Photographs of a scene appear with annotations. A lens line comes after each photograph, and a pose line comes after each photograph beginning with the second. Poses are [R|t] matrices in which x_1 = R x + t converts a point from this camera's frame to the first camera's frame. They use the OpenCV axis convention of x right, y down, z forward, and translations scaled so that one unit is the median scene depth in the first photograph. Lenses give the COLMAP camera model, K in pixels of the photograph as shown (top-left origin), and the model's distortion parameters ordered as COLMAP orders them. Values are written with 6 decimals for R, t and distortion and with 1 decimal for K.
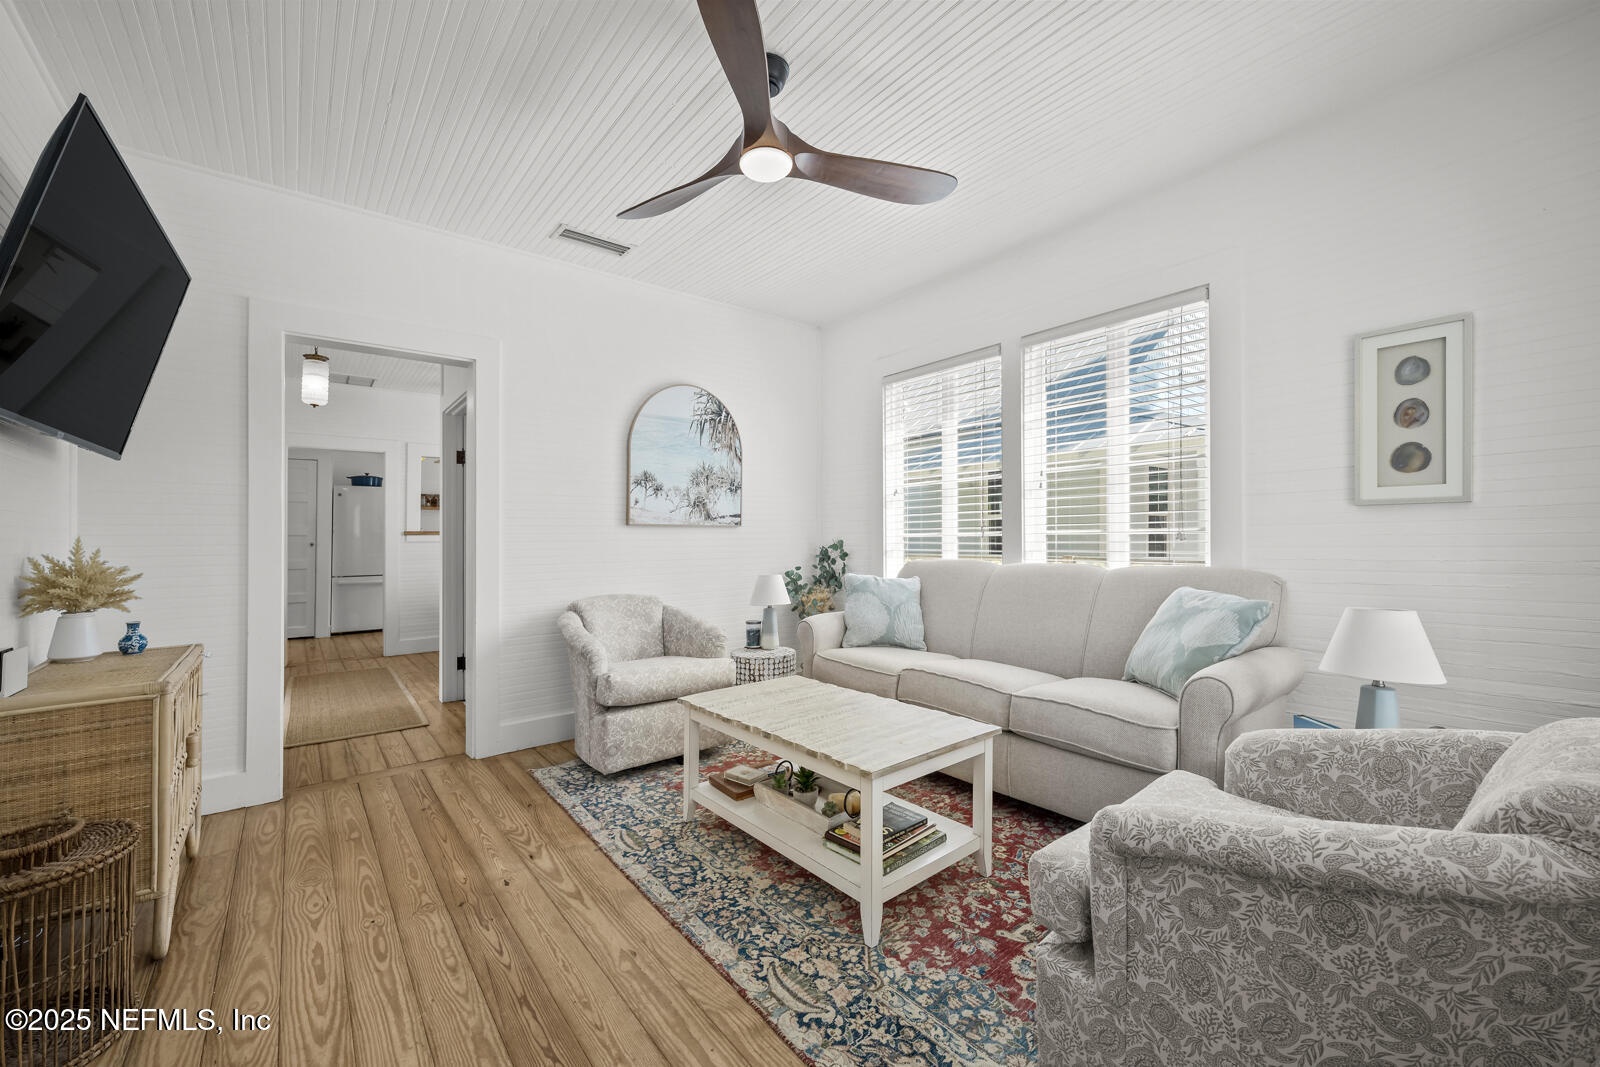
lens RADIAL K [[670.5, 0, 782.4], [0, 670.5, 534.8], [0, 0, 1]] dist [0.001126, 0.000164]
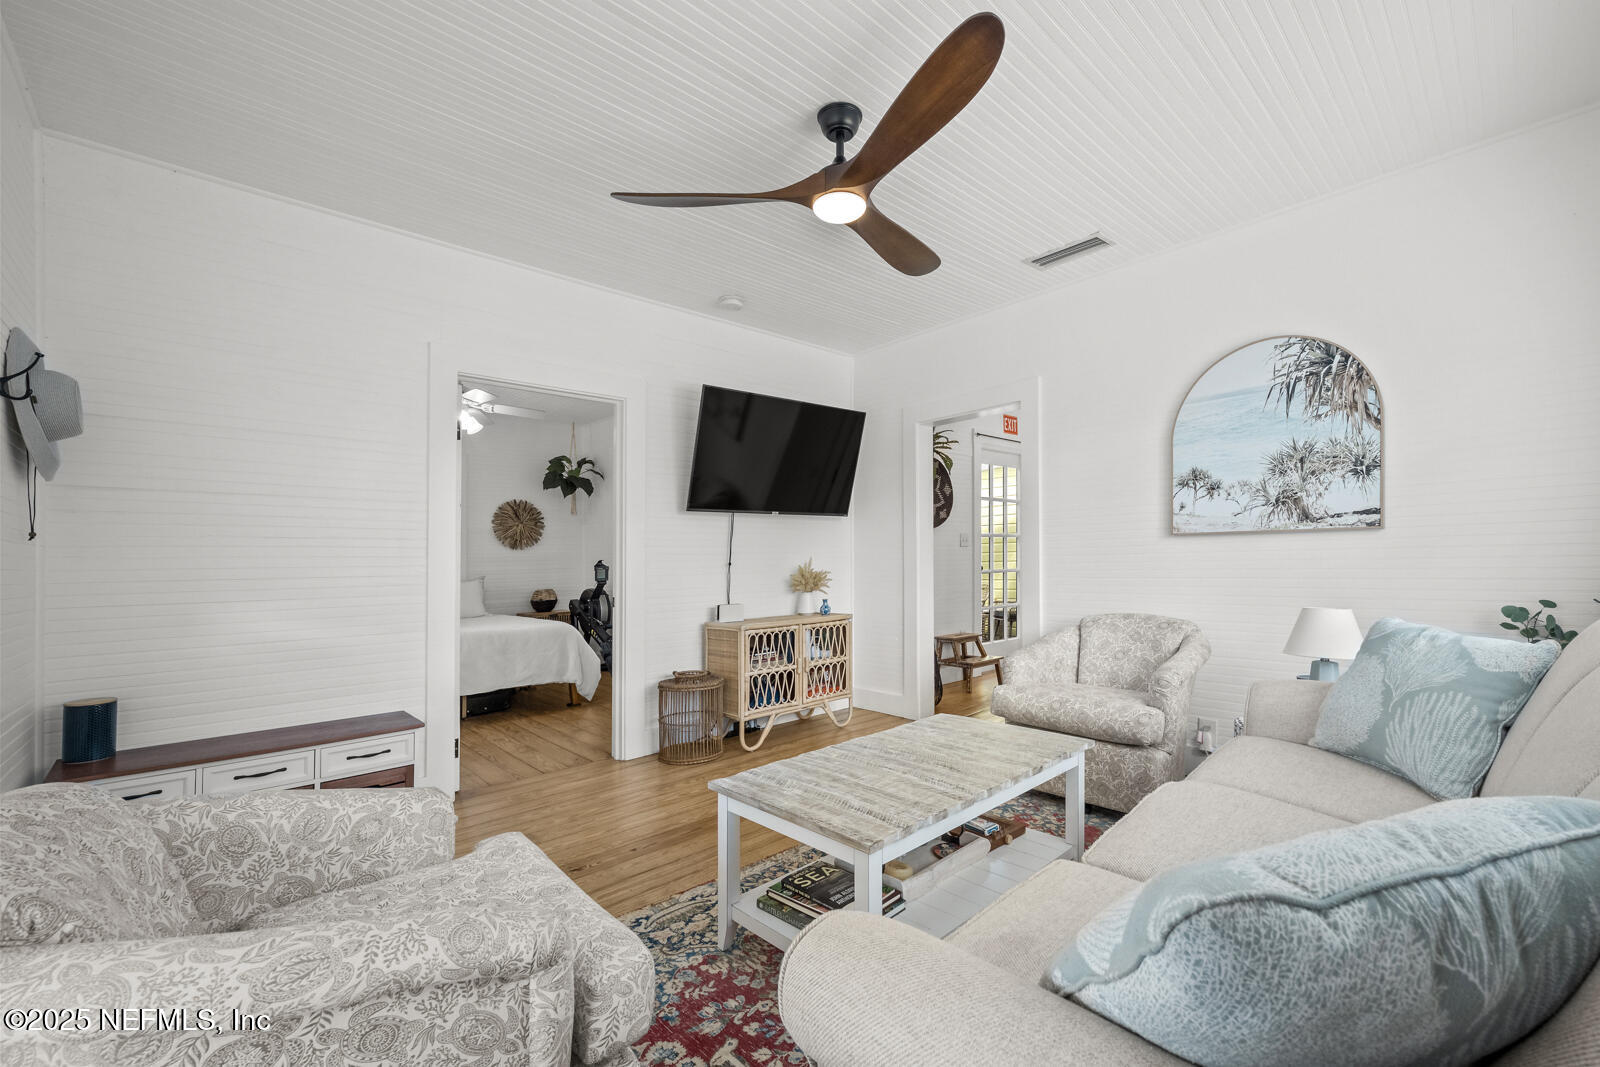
lens RADIAL K [[637.0, 0, 848.9], [0, 637.0, 534.4], [0, 0, 1]] dist [0.000515, 0.000617]
pose [[0.099102, -0.026846, -0.994715, 0.503493], [0.030891, 0.999237, -0.023891, -0.008014], [0.994598, -0.028361, 0.099855, 0.474473]]
